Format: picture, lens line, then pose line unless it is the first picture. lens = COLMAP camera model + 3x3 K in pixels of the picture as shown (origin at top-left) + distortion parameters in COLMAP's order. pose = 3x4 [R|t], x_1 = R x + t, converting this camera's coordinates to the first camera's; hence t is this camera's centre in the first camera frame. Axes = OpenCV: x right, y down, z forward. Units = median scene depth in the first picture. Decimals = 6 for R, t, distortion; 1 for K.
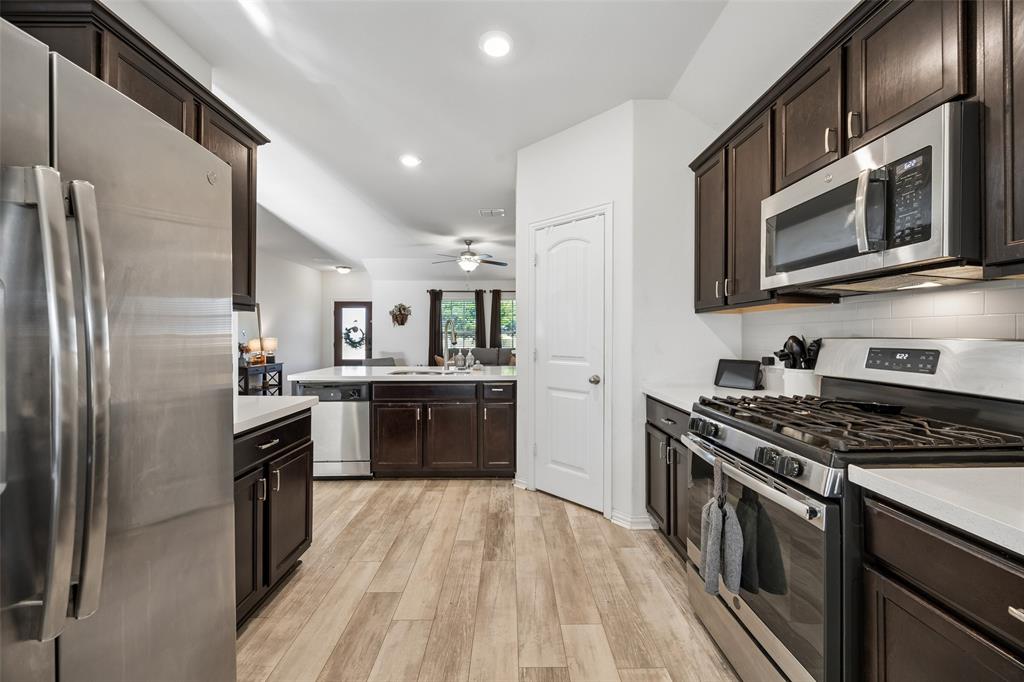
lens RADIAL K [[398.0, 0, 514.1], [0, 398.0, 337.5], [0, 0, 1]] dist [0.005225, -0.000122]
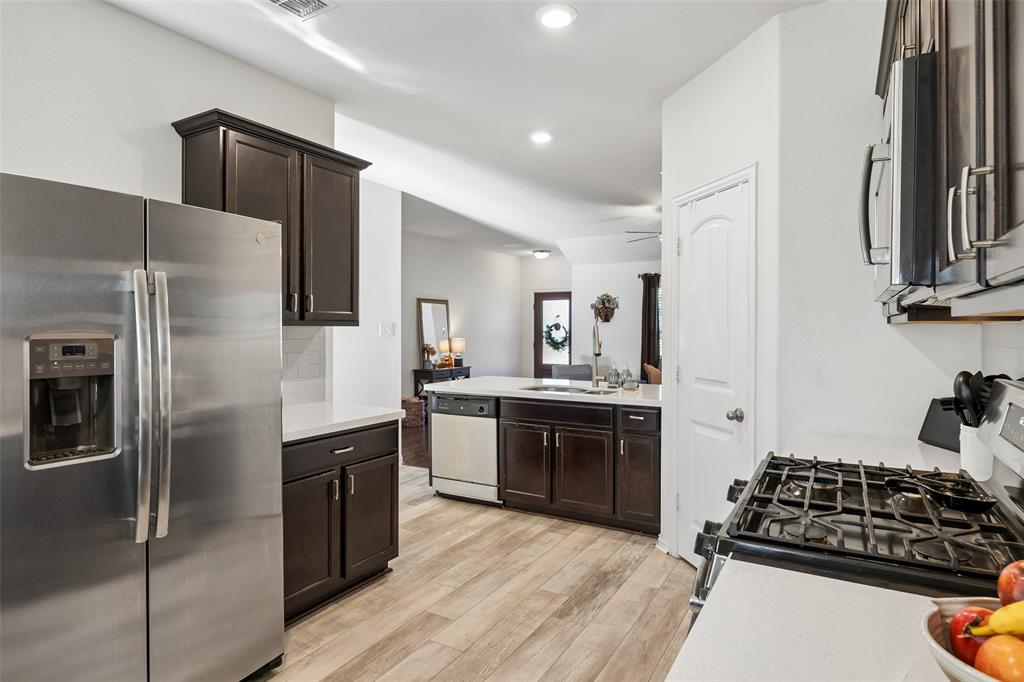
lens RADIAL K [[564.3, 0, 513.7], [0, 564.3, 333.7], [0, 0, 1]] dist [0.003589, 0.000993]
pose [[0.859470, 0.006863, -0.511141, 0.349870], [-0.004701, 0.999974, 0.005522, -0.040182], [0.511165, -0.002343, 0.859479, -0.063634]]
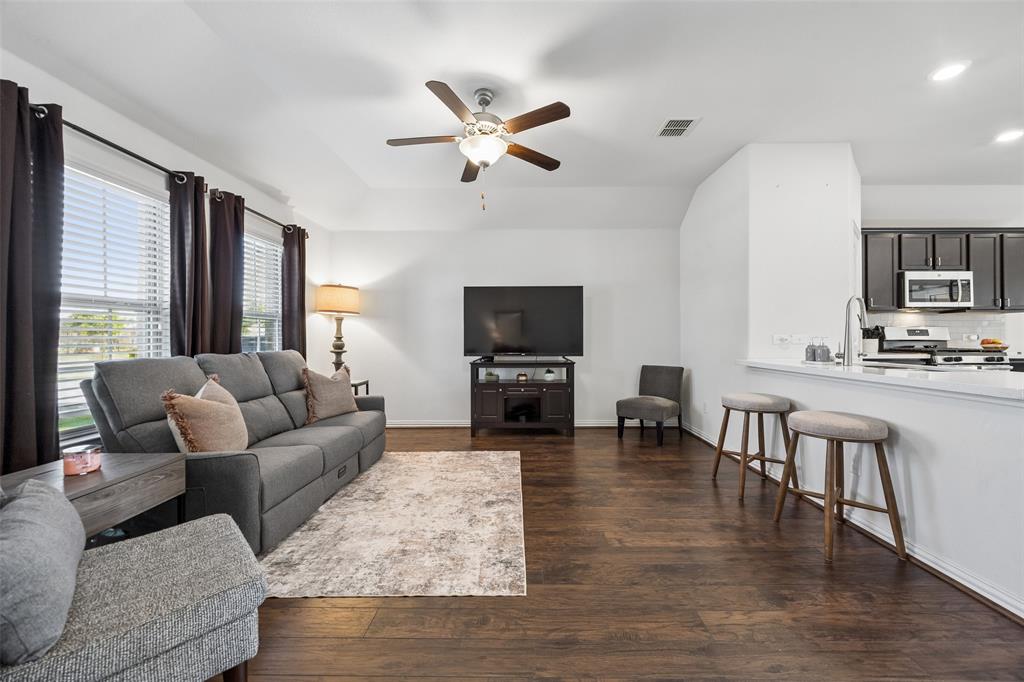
lens RADIAL K [[398.0, 0, 512.6], [0, 398.0, 336.4], [0, 0, 1]] dist [0.005225, -0.000122]
pose [[-0.002298, 0.005833, 0.999980, -1.147729], [0.006644, 0.999961, -0.005817, 0.040131], [-0.999975, 0.006631, -0.002337, 2.104544]]
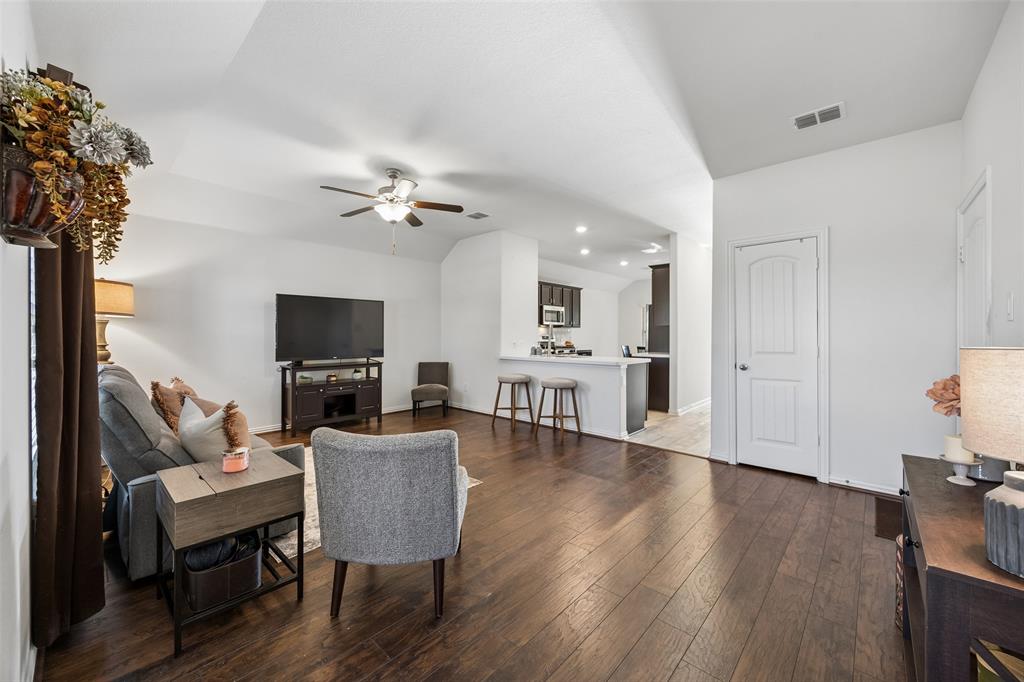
lens RADIAL K [[398.0, 0, 513.3], [0, 398.0, 333.0], [0, 0, 1]] dist [0.005225, -0.000122]
pose [[-0.739965, 0.007666, 0.672602, -1.370825], [0.005109, 0.999970, -0.005777, 0.006205], [-0.672626, -0.000838, -0.739982, 2.840476]]
